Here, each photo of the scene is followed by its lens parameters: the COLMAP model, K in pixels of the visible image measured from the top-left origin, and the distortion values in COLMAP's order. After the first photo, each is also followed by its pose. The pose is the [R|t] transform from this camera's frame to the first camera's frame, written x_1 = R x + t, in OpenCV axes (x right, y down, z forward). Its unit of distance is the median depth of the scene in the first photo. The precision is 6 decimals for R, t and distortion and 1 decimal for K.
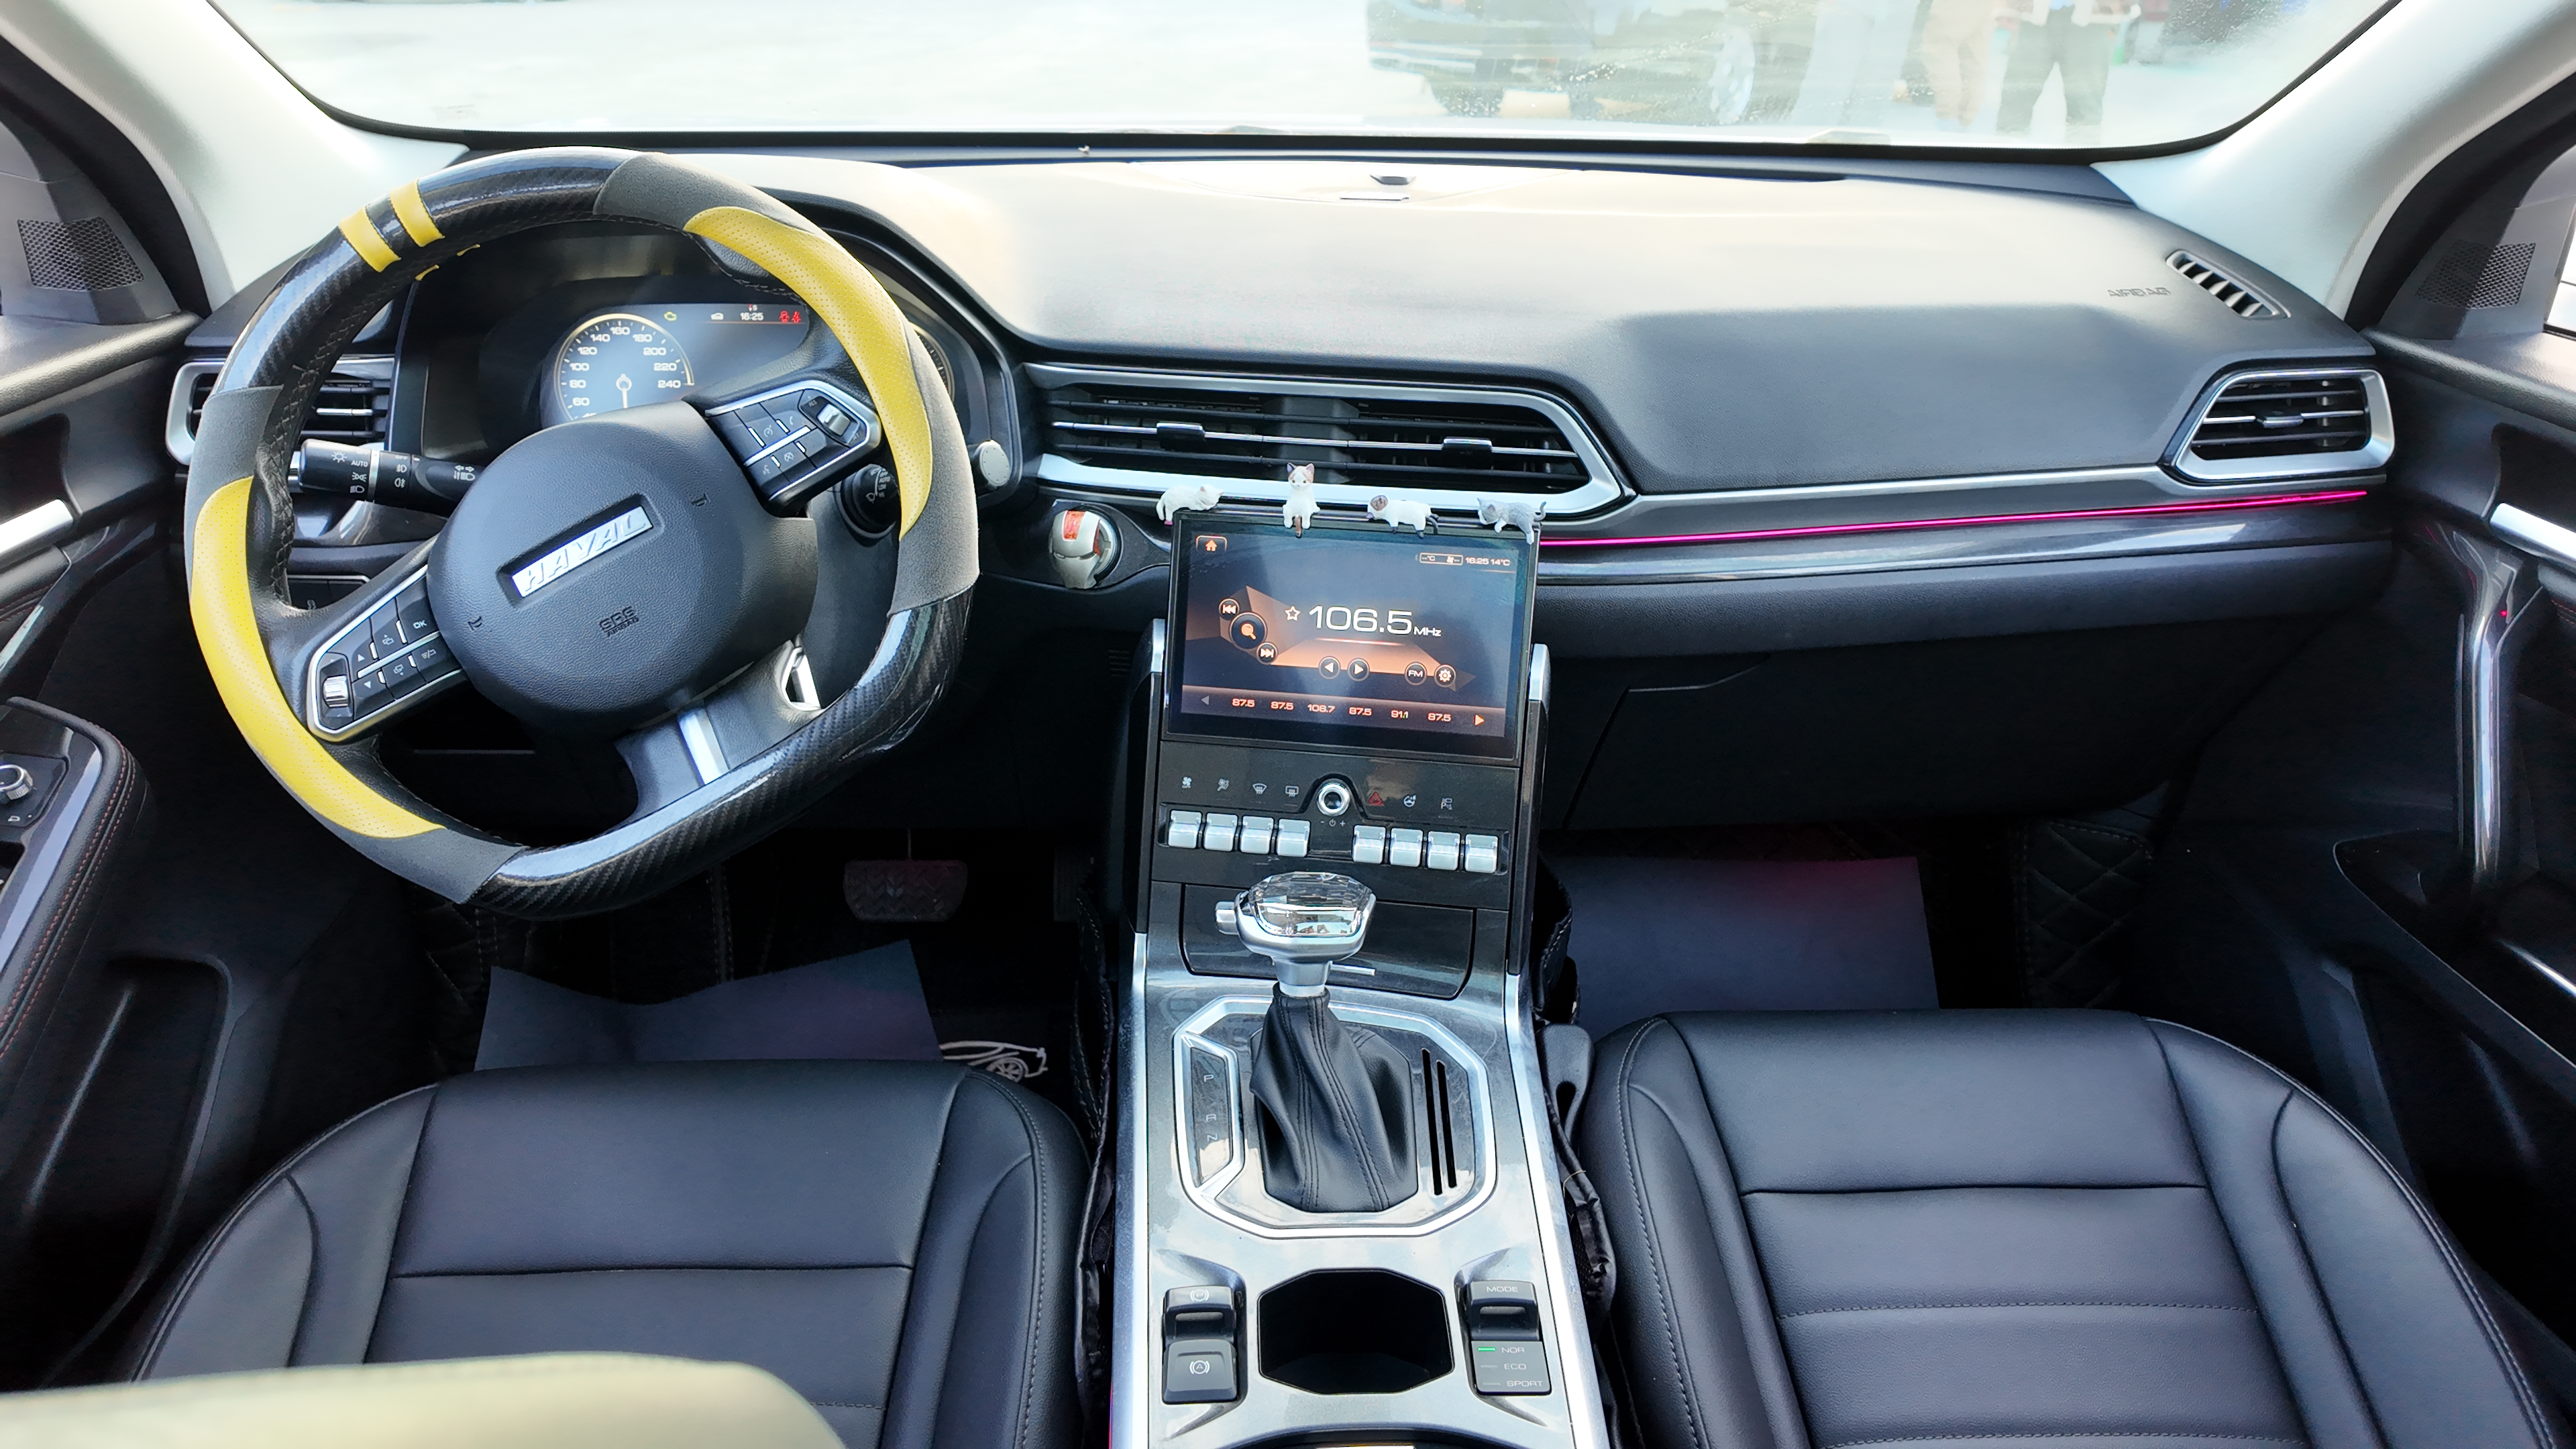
lens RADIAL K [[1536.5, 0, 1299.2], [0, 1536.5, 745.5], [0, 0, 1]] dist [0.013505, -0.012032]
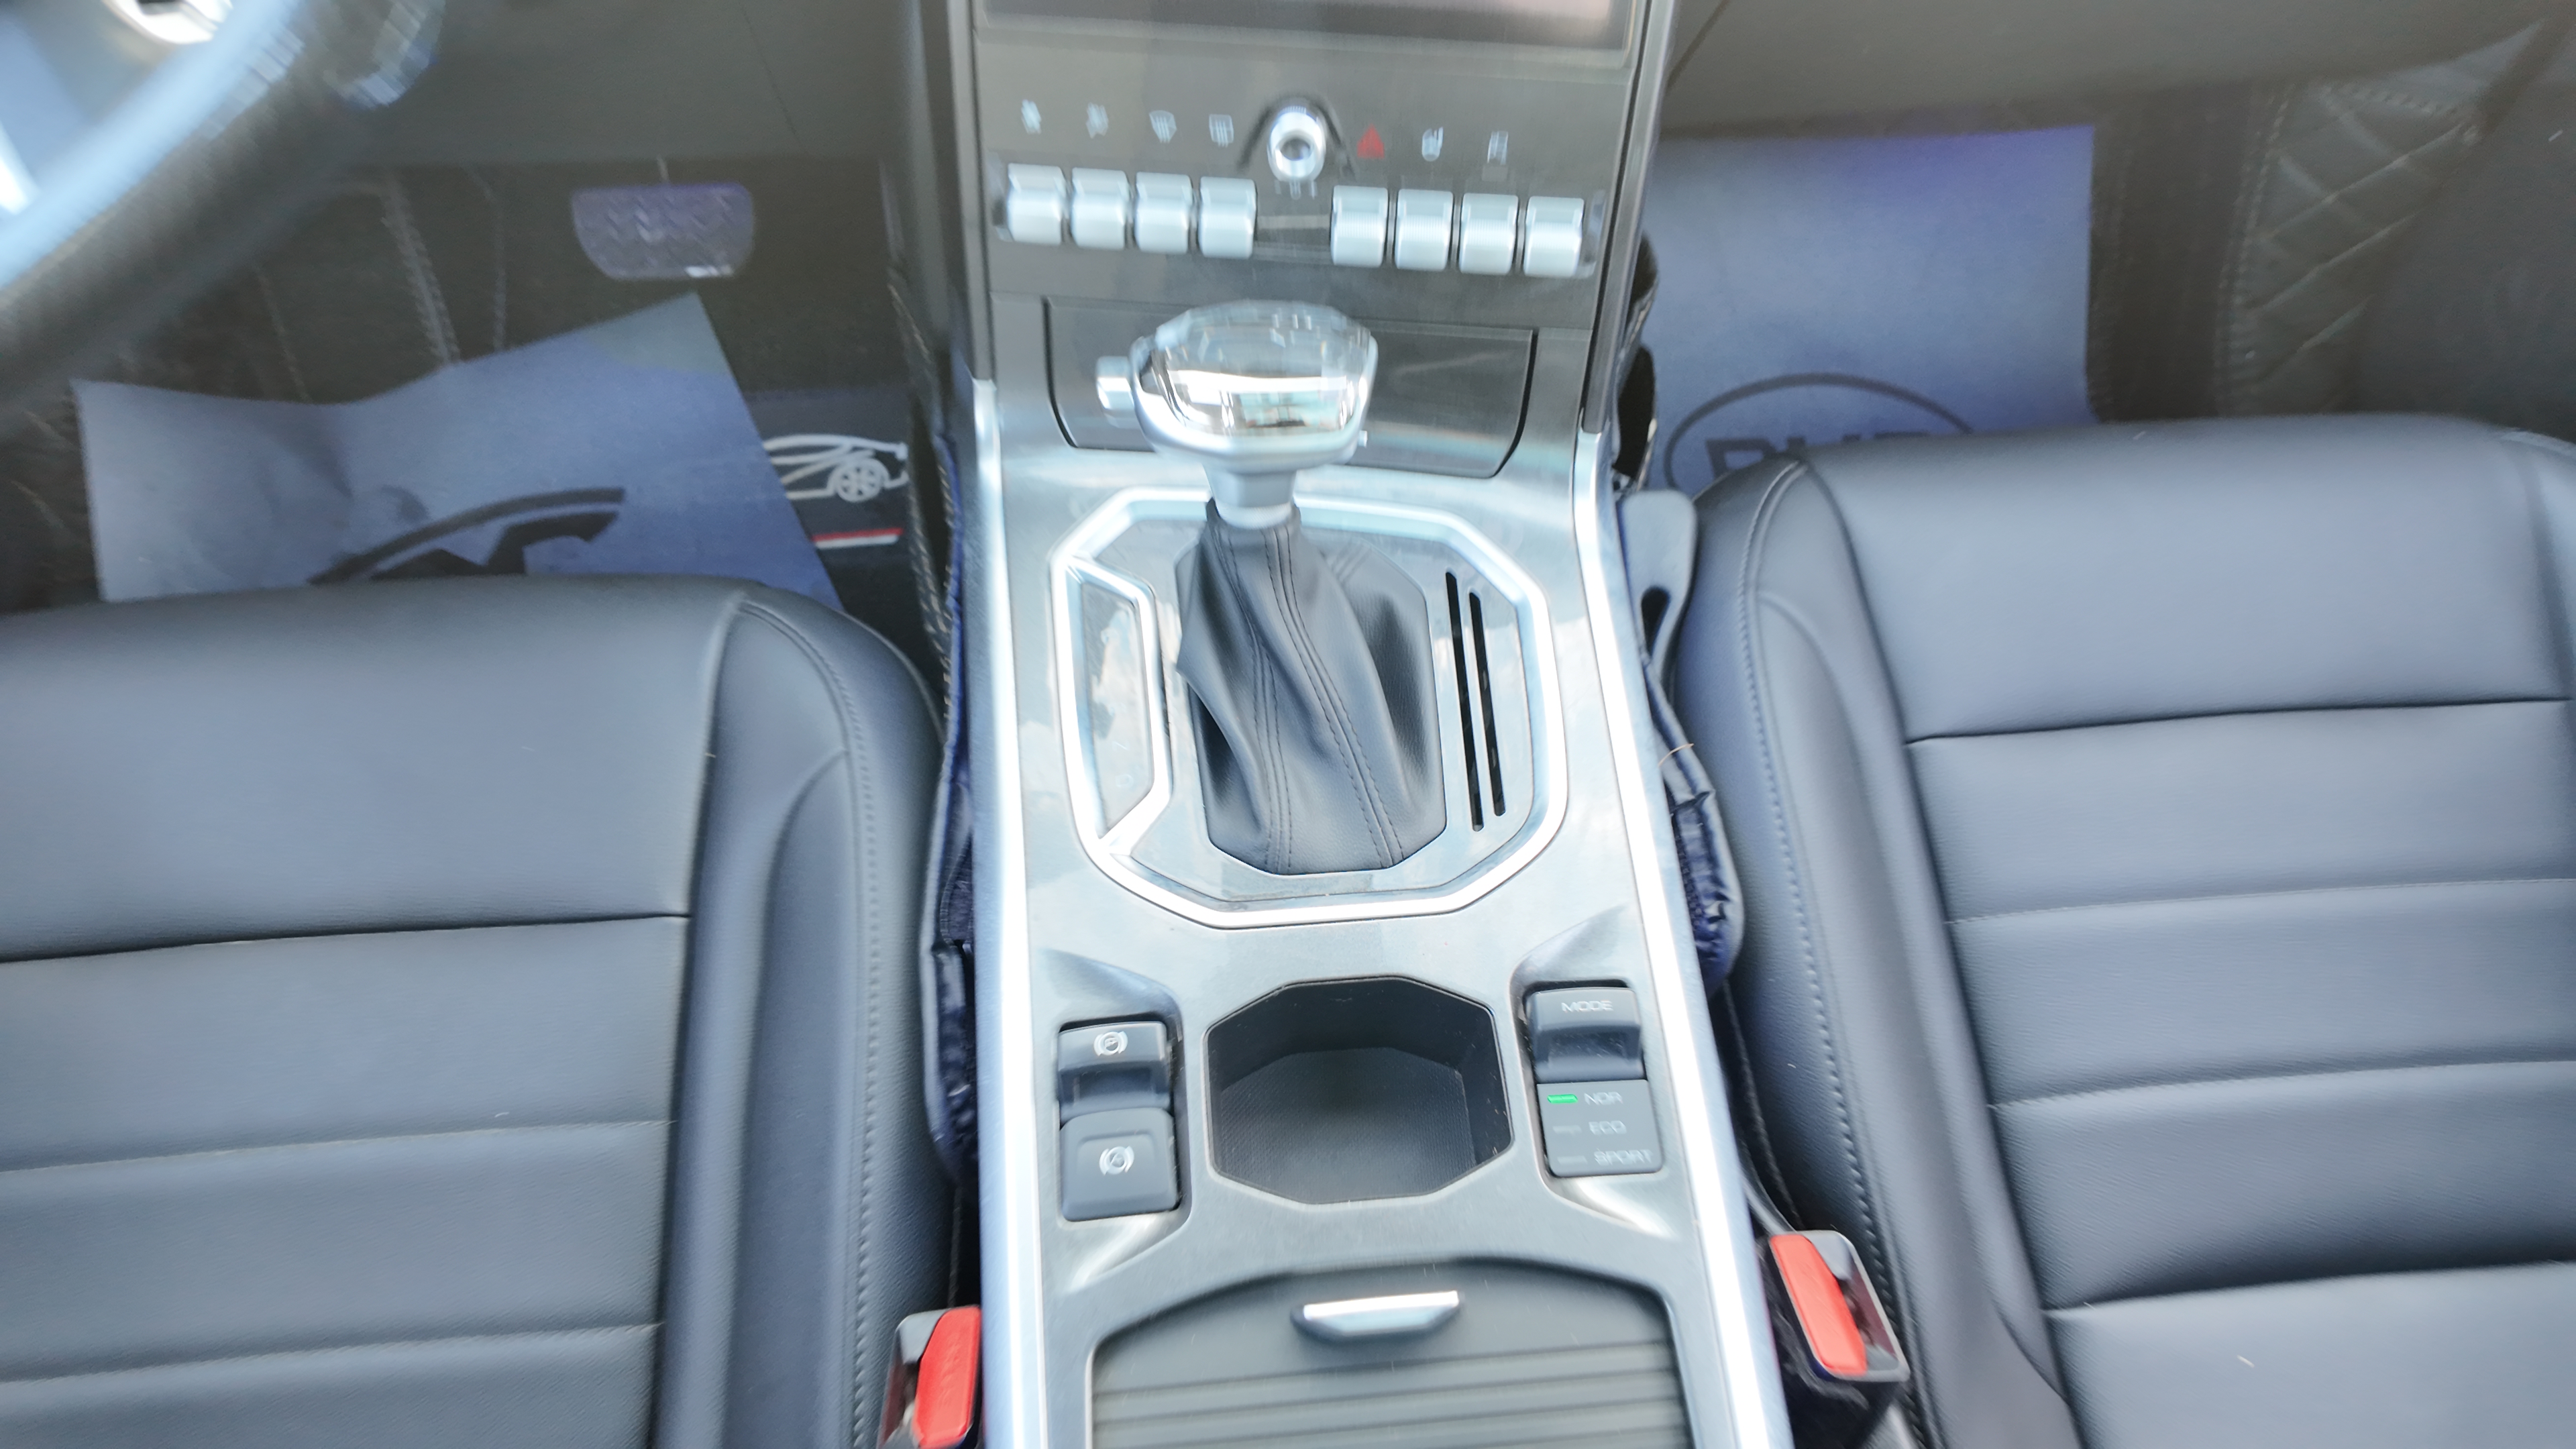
lens RADIAL K [[1536.5, 0, 1287.0], [0, 1536.5, 708.9], [0, 0, 1]] dist [0.013505, -0.012032]
pose [[0.999050, -0.037312, 0.022513, -0.001371], [0.022892, 0.888951, 0.457430, -0.039229], [-0.037081, -0.456480, 0.888961, 0.403956]]
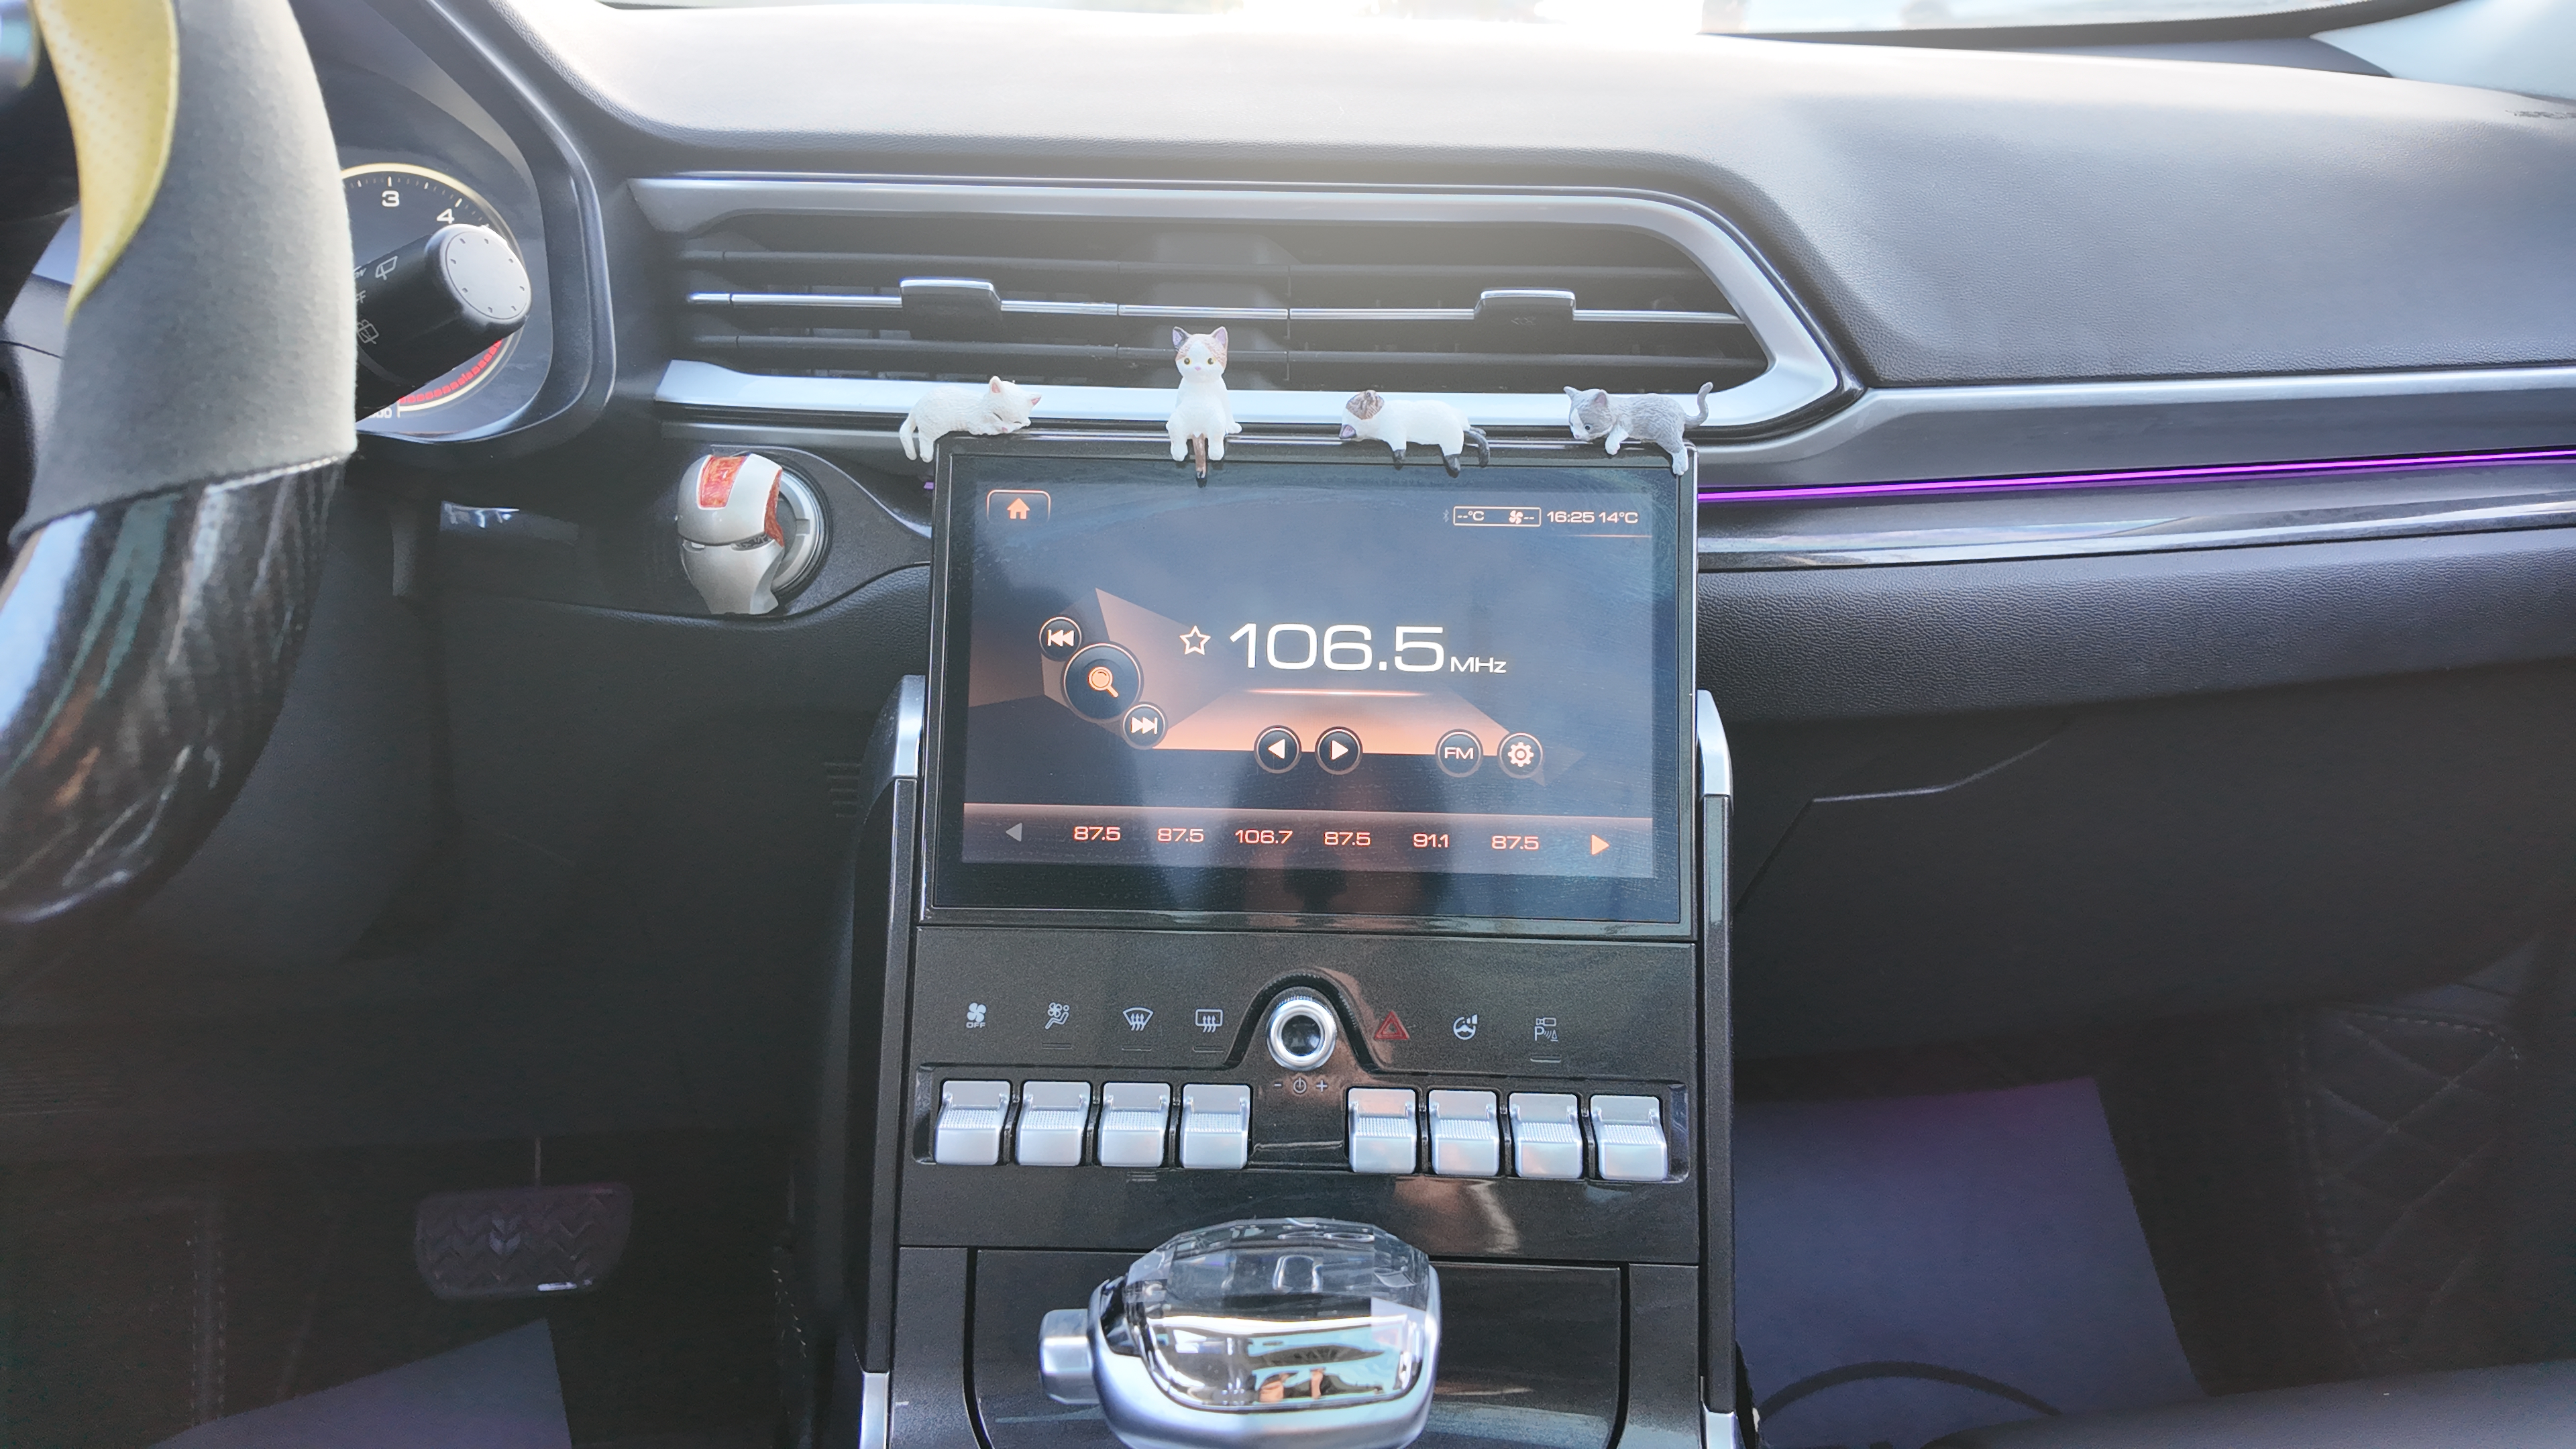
lens RADIAL K [[1536.5, 0, 1297.8], [0, 1536.5, 723.1], [0, 0, 1]] dist [0.013505, -0.012032]
pose [[0.994467, -0.037807, 0.098015, -0.019955], [0.053846, 0.984561, -0.166553, 0.020082], [-0.090205, 0.170909, 0.981149, 0.537839]]
